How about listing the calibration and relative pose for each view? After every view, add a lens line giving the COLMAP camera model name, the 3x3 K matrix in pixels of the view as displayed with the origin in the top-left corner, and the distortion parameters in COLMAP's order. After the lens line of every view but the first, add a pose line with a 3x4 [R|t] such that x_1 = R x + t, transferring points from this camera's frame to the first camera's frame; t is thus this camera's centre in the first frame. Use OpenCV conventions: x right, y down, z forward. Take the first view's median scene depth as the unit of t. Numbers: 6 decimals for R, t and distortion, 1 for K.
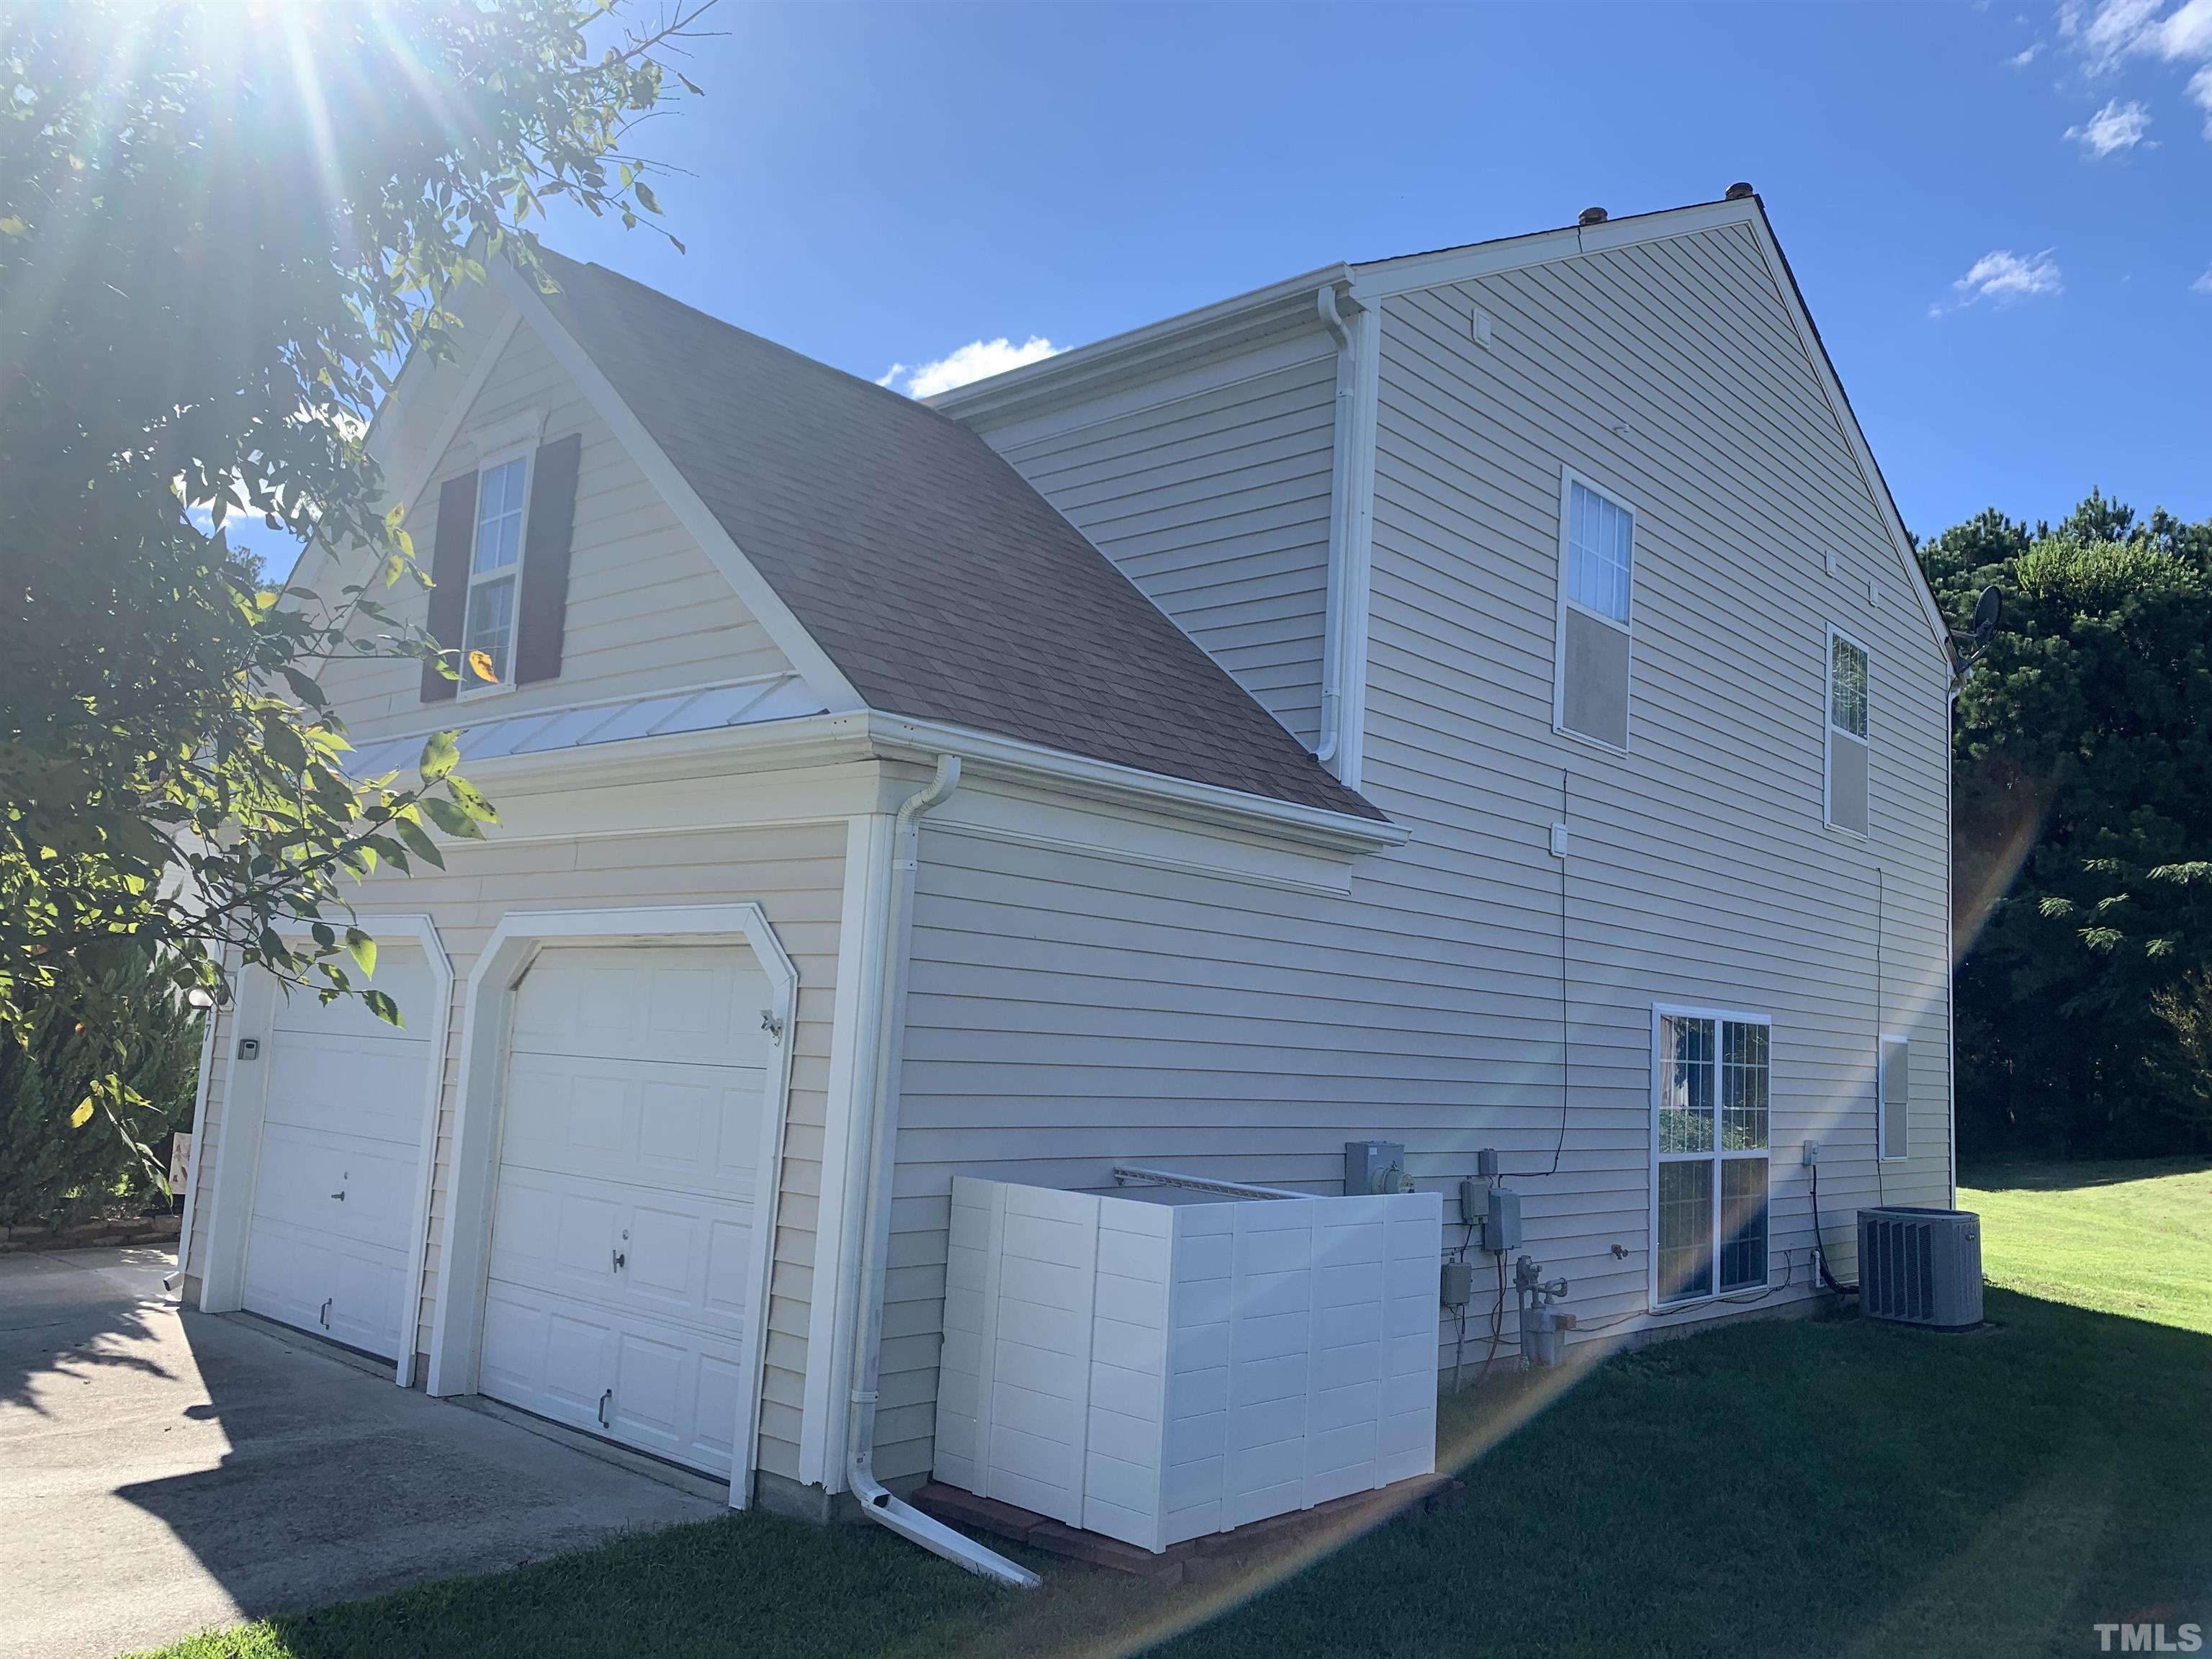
lens RADIAL K [[1693.0, 0, 1105.4], [0, 1693.0, 820.7], [0, 0, 1]] dist [0.002927, 0.076432]
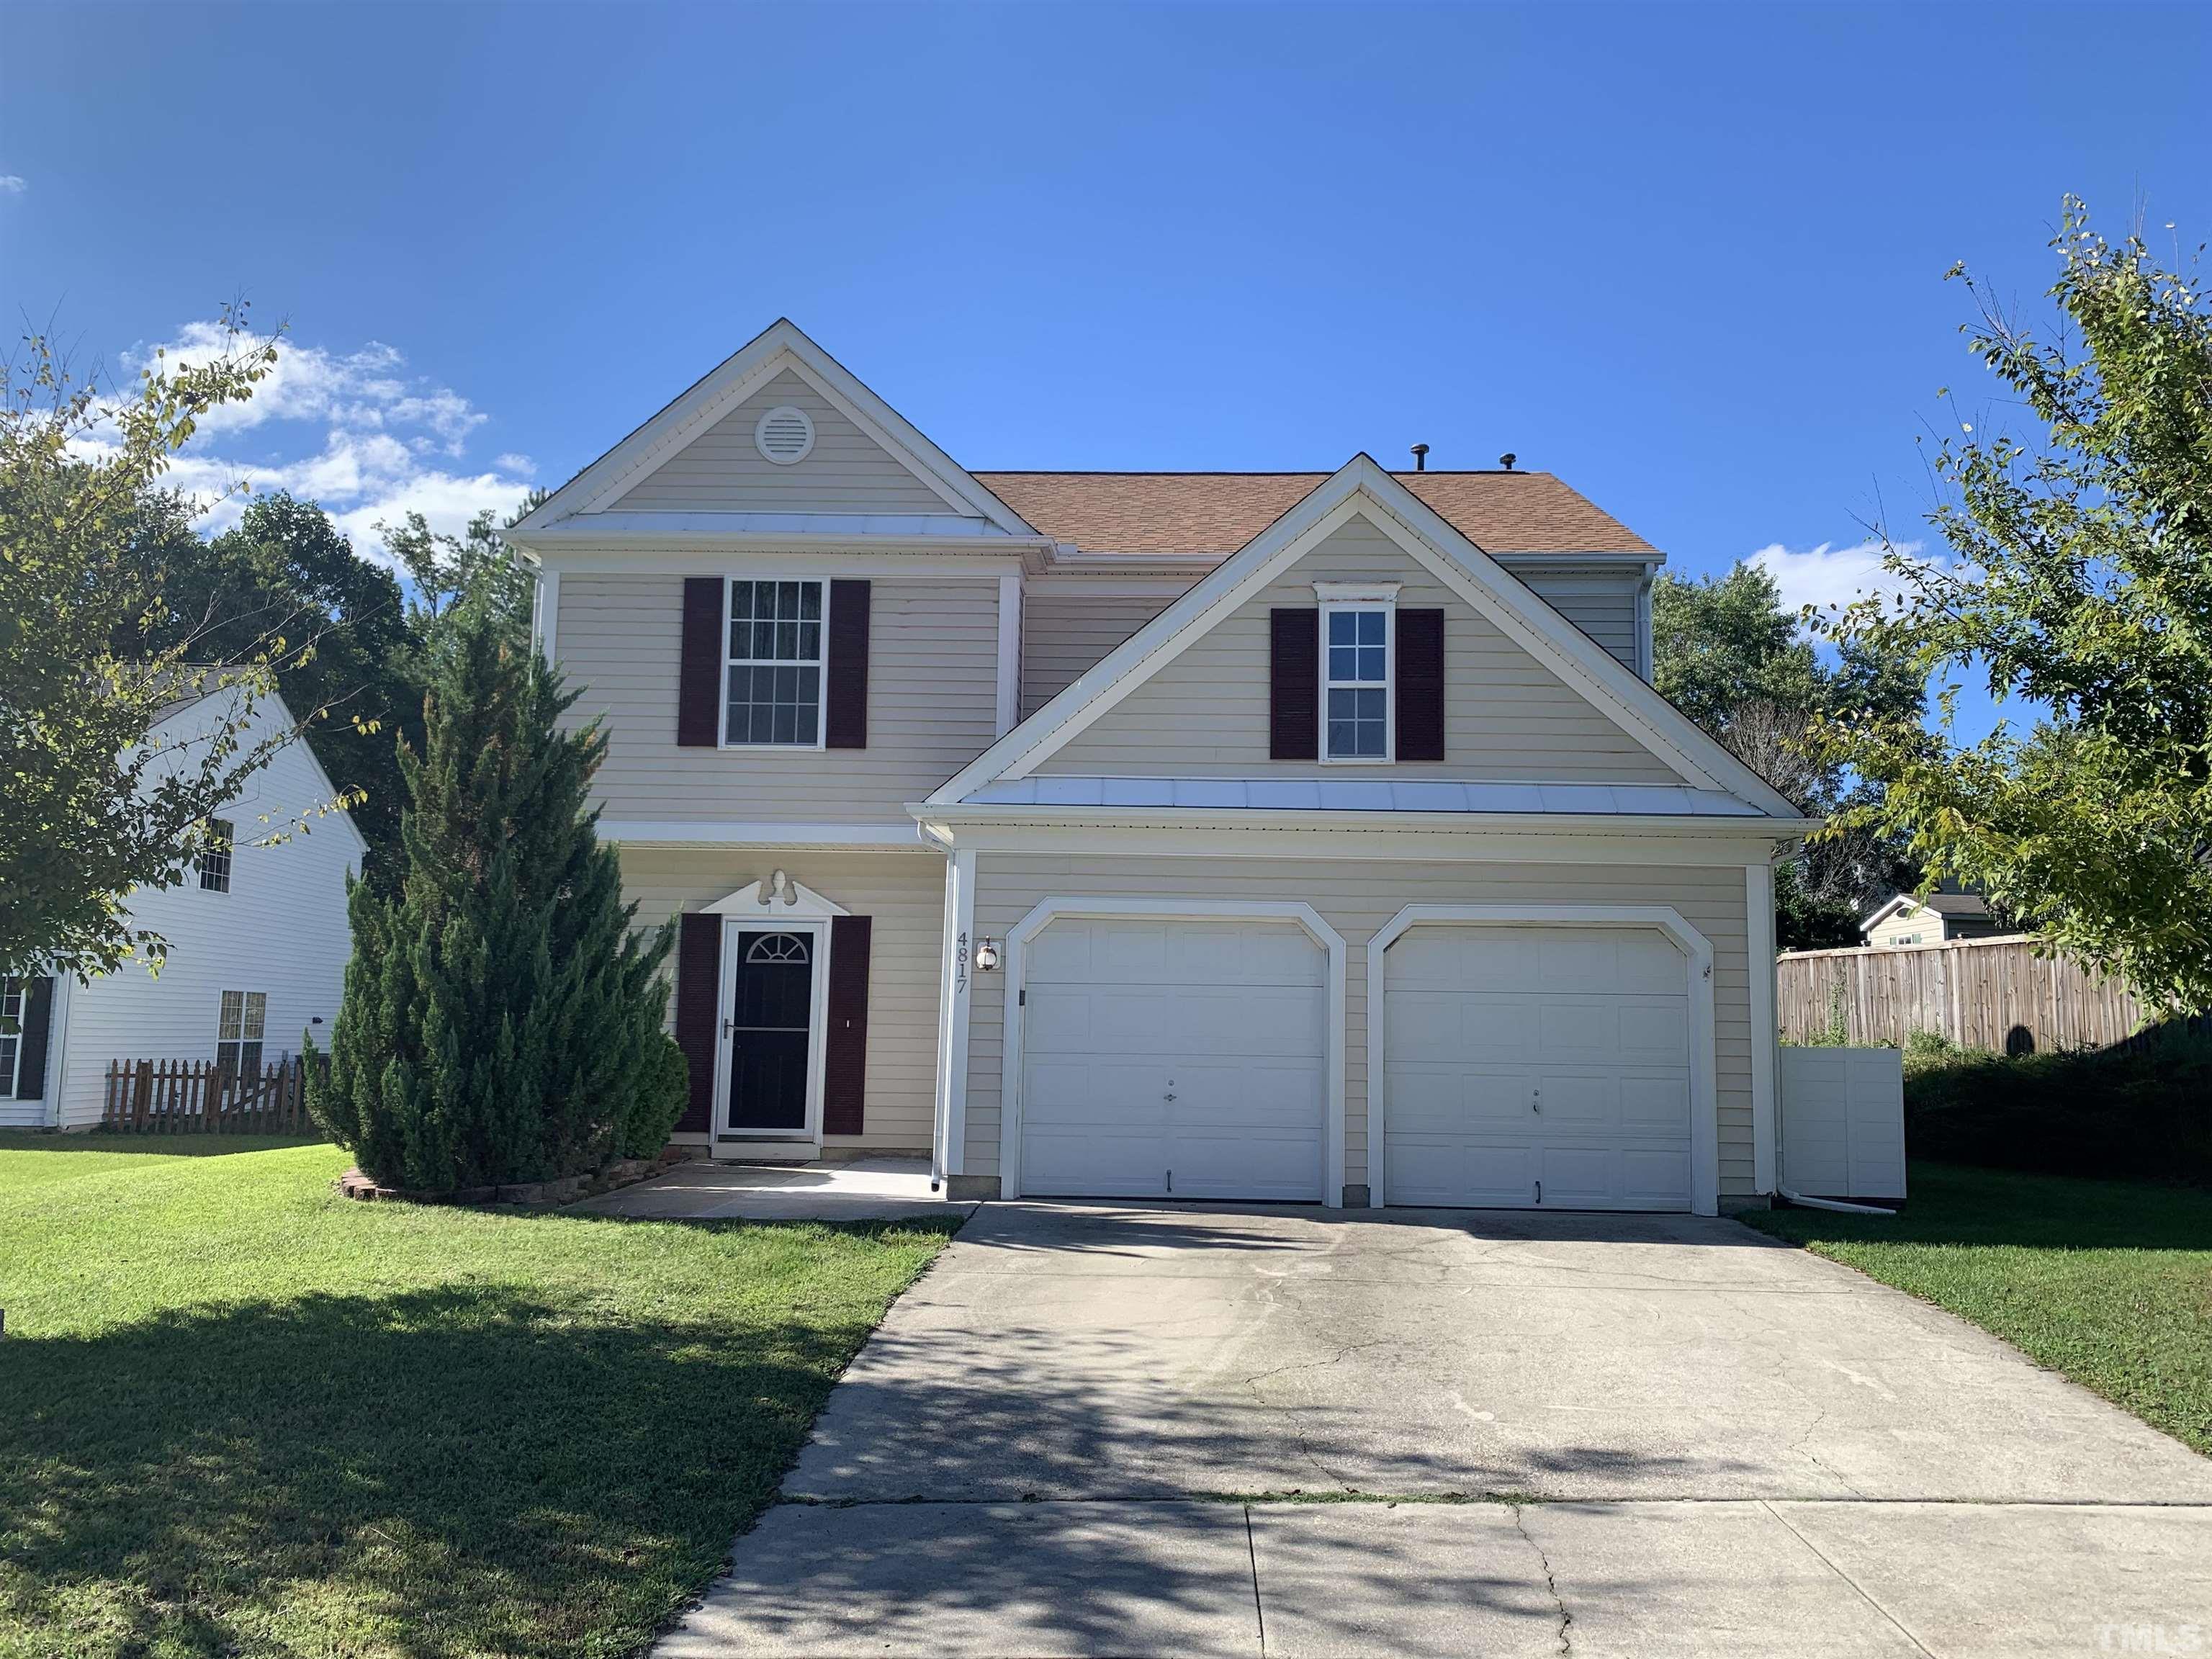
lens RADIAL K [[1685.8, 0, 1106.0], [0, 1685.8, 829.5], [0, 0, 1]] dist [0.086777, 0.000537]
pose [[0.768226, 0.039388, 0.638966, -1.748481], [-0.059431, 0.998183, 0.009923, -0.017143], [-0.637414, -0.045598, 0.769171, -0.047969]]
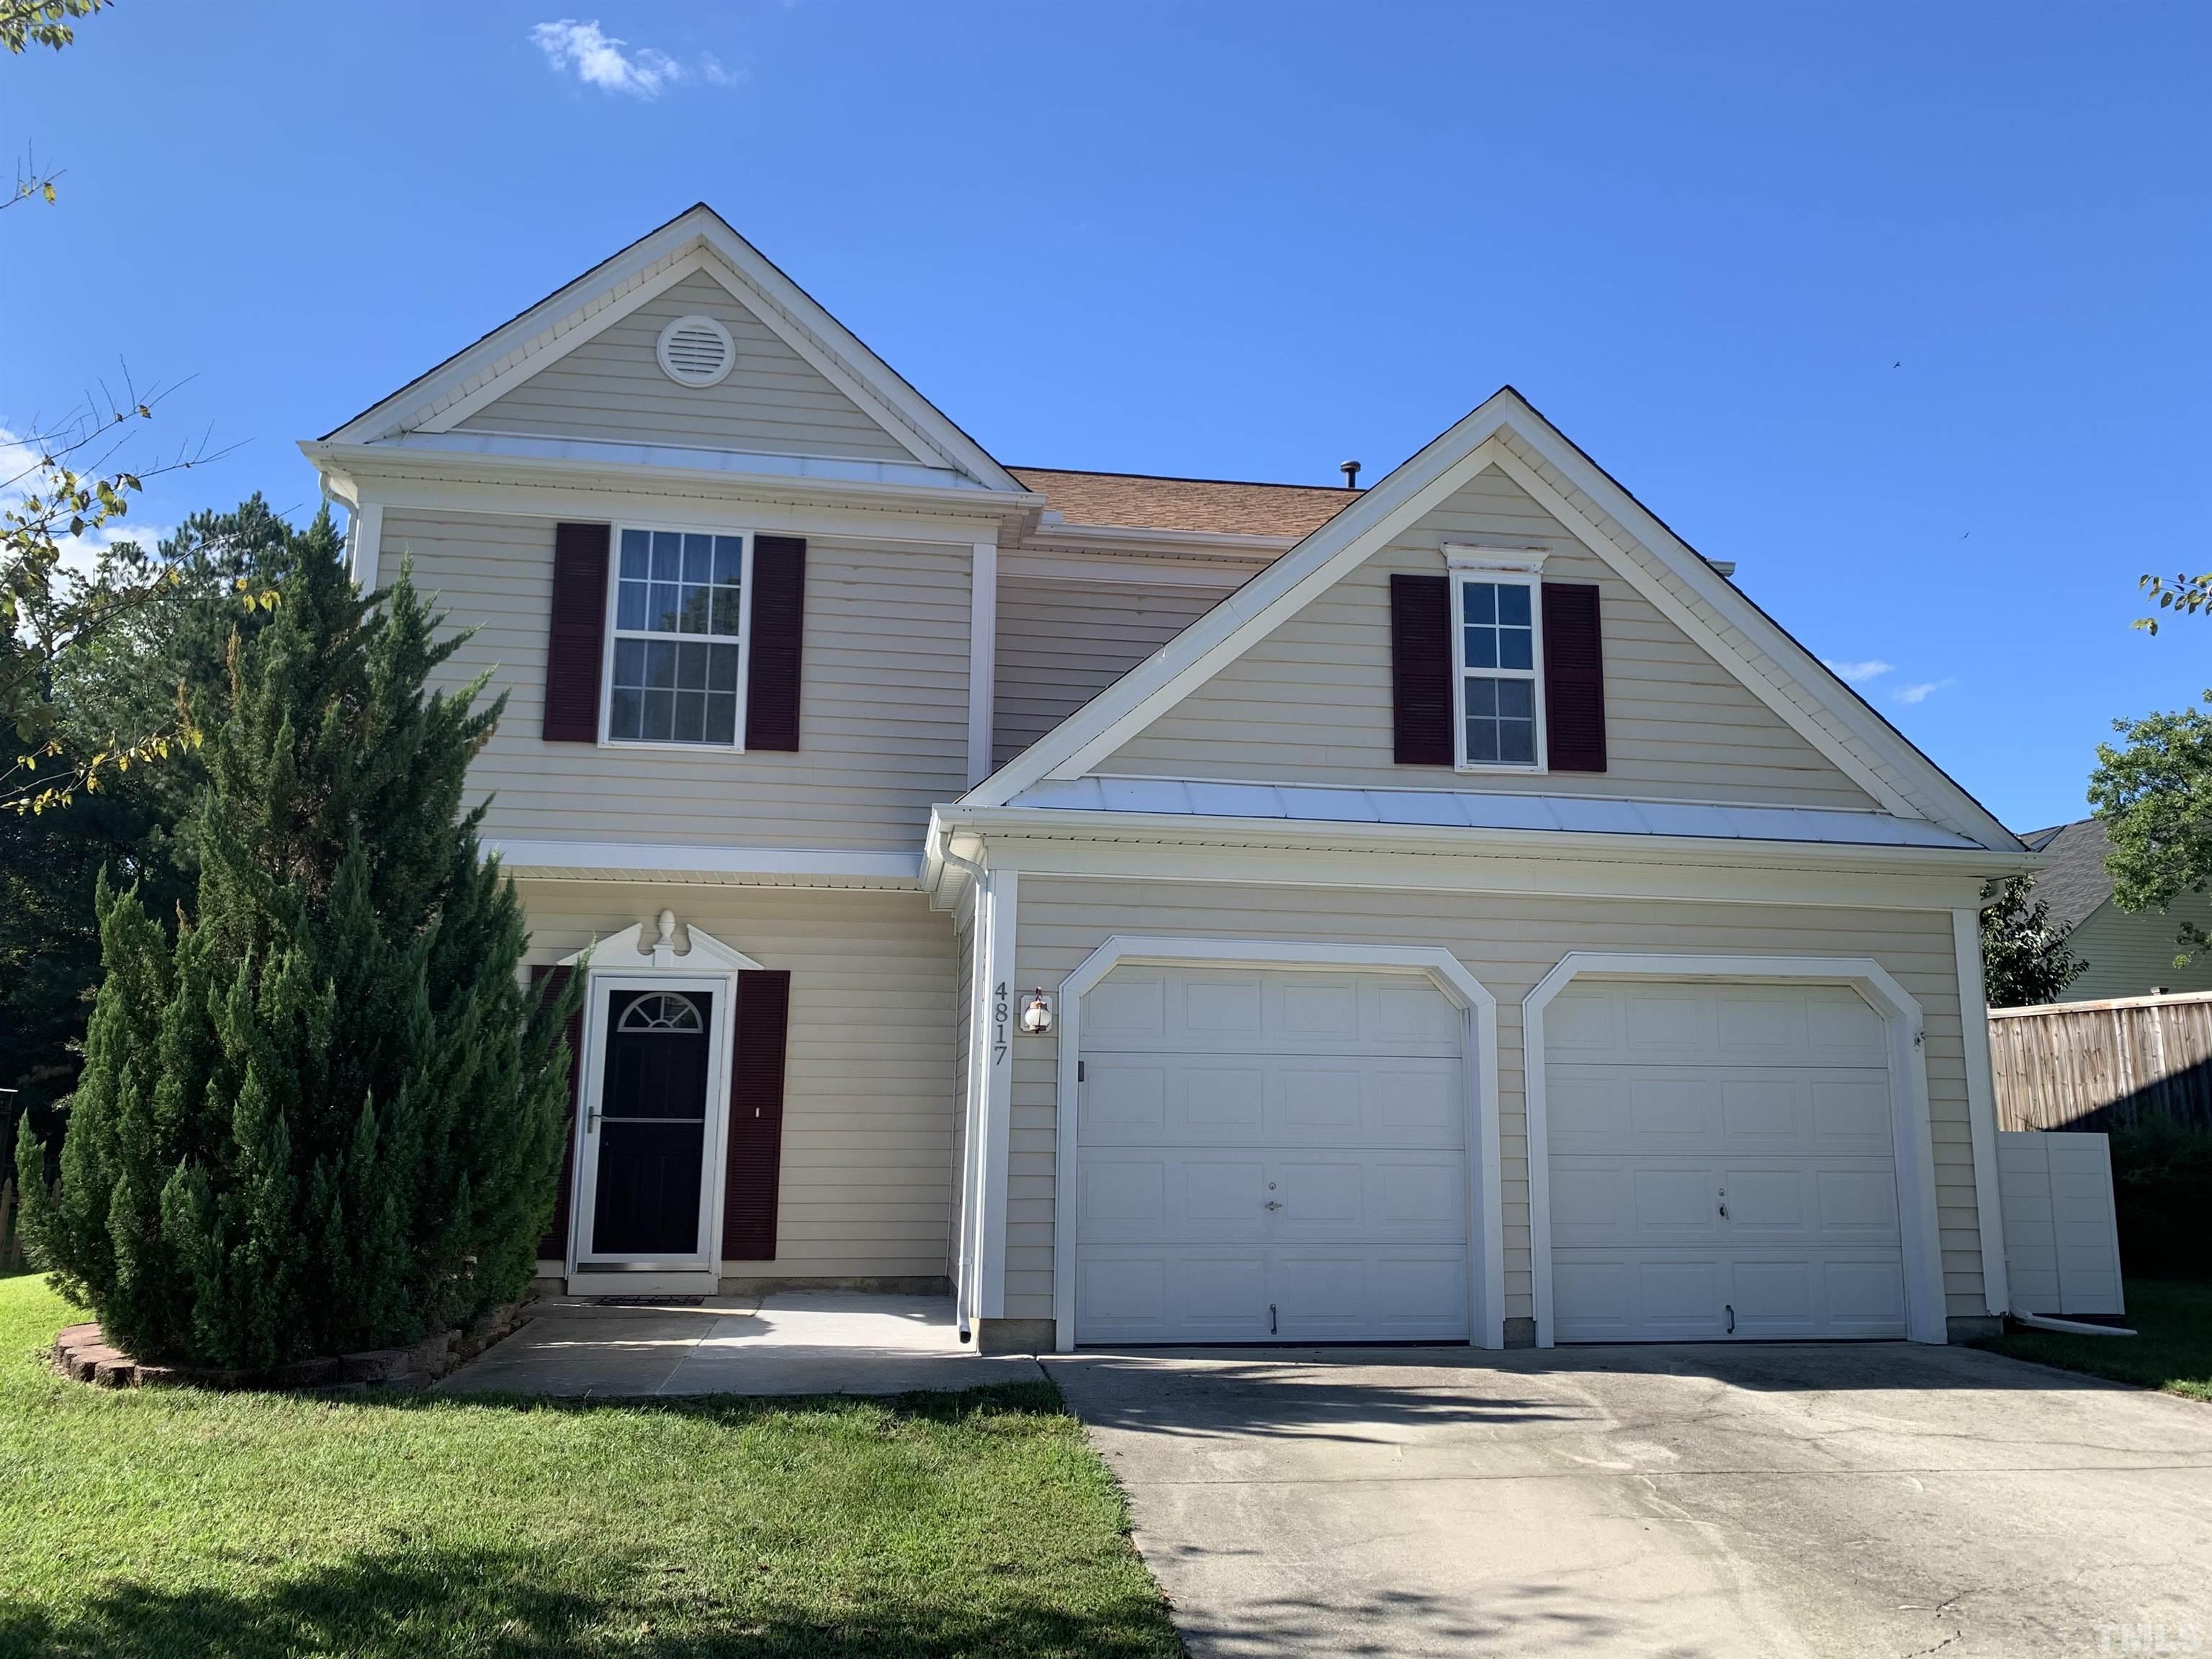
lens RADIAL K [[1693.0, 0, 1105.4], [0, 1693.0, 820.7], [0, 0, 1]] dist [0.002927, 0.076432]
pose [[0.629919, 0.097722, 0.770489, -1.695767], [-0.076285, 0.995041, -0.063836, 0.069702], [-0.772905, -0.018565, 0.634250, 0.517604]]
